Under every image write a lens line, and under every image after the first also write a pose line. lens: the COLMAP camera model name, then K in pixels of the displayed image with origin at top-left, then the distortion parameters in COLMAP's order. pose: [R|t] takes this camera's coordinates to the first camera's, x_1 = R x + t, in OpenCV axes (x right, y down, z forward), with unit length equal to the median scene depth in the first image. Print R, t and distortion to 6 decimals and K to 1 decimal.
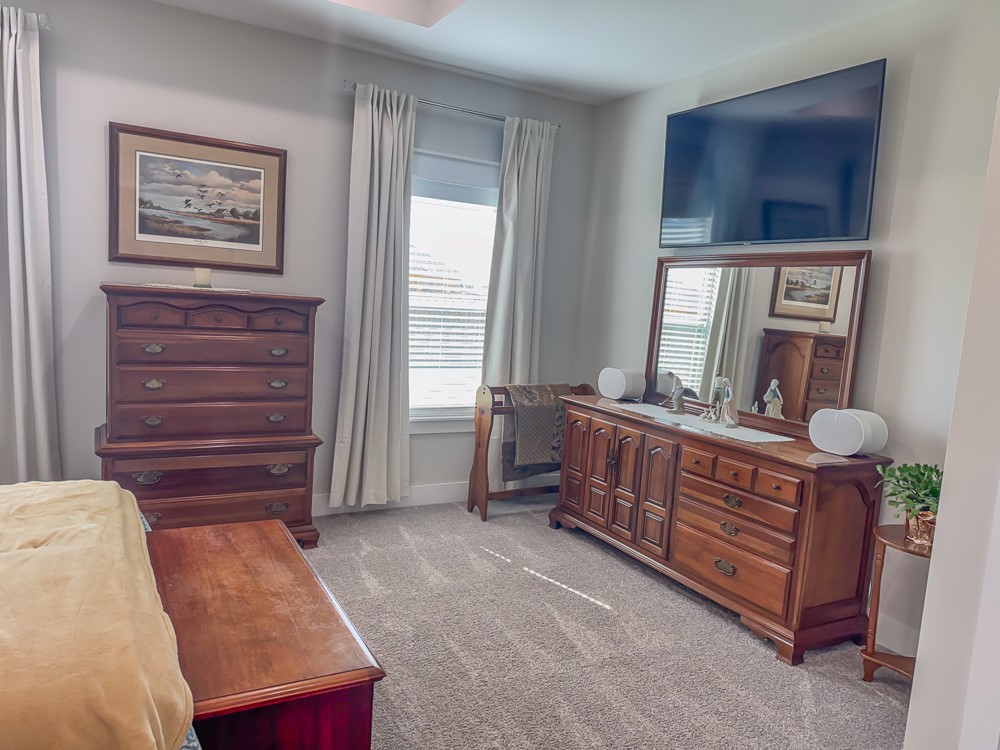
lens RADIAL K [[714.8, 0, 505.8], [0, 714.8, 380.8], [0, 0, 1]] dist [0.024029, -0.022462]
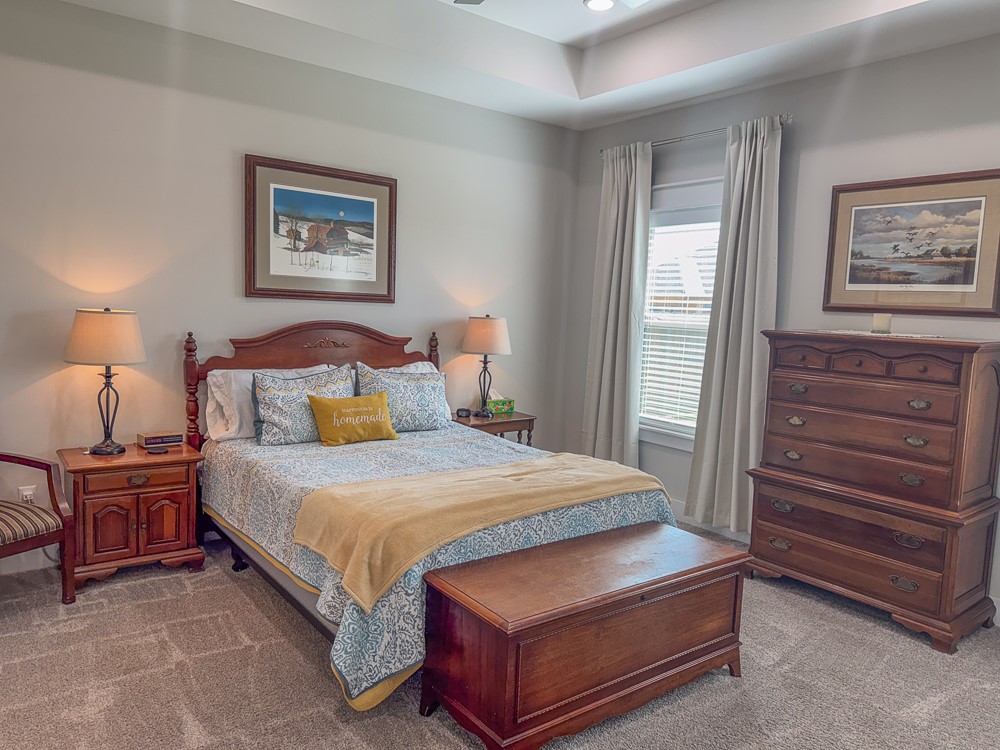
lens RADIAL K [[714.8, 0, 505.8], [0, 714.8, 380.8], [0, 0, 1]] dist [0.024029, -0.022462]
pose [[0.153474, 0.047481, -0.987011, 0.453006], [-0.148385, 0.988626, 0.024486, -0.015112], [0.976948, 0.142700, 0.158774, 0.356142]]
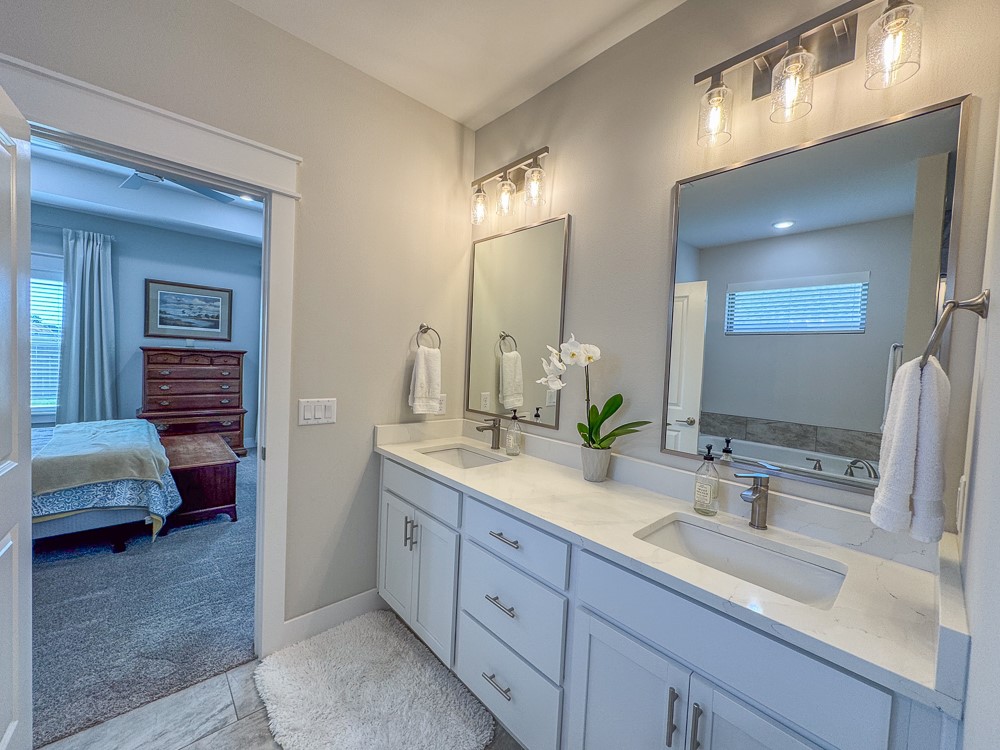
lens RADIAL K [[395.8, 0, 500.9], [0, 395.8, 372.3], [0, 0, 1]] dist [-0.001171, -0.000413]
pose [[0.973187, -0.031542, 0.227844, 0.267900], [0.047838, 0.996649, -0.066357, 0.084968], [-0.224987, 0.075477, 0.971434, -0.477401]]
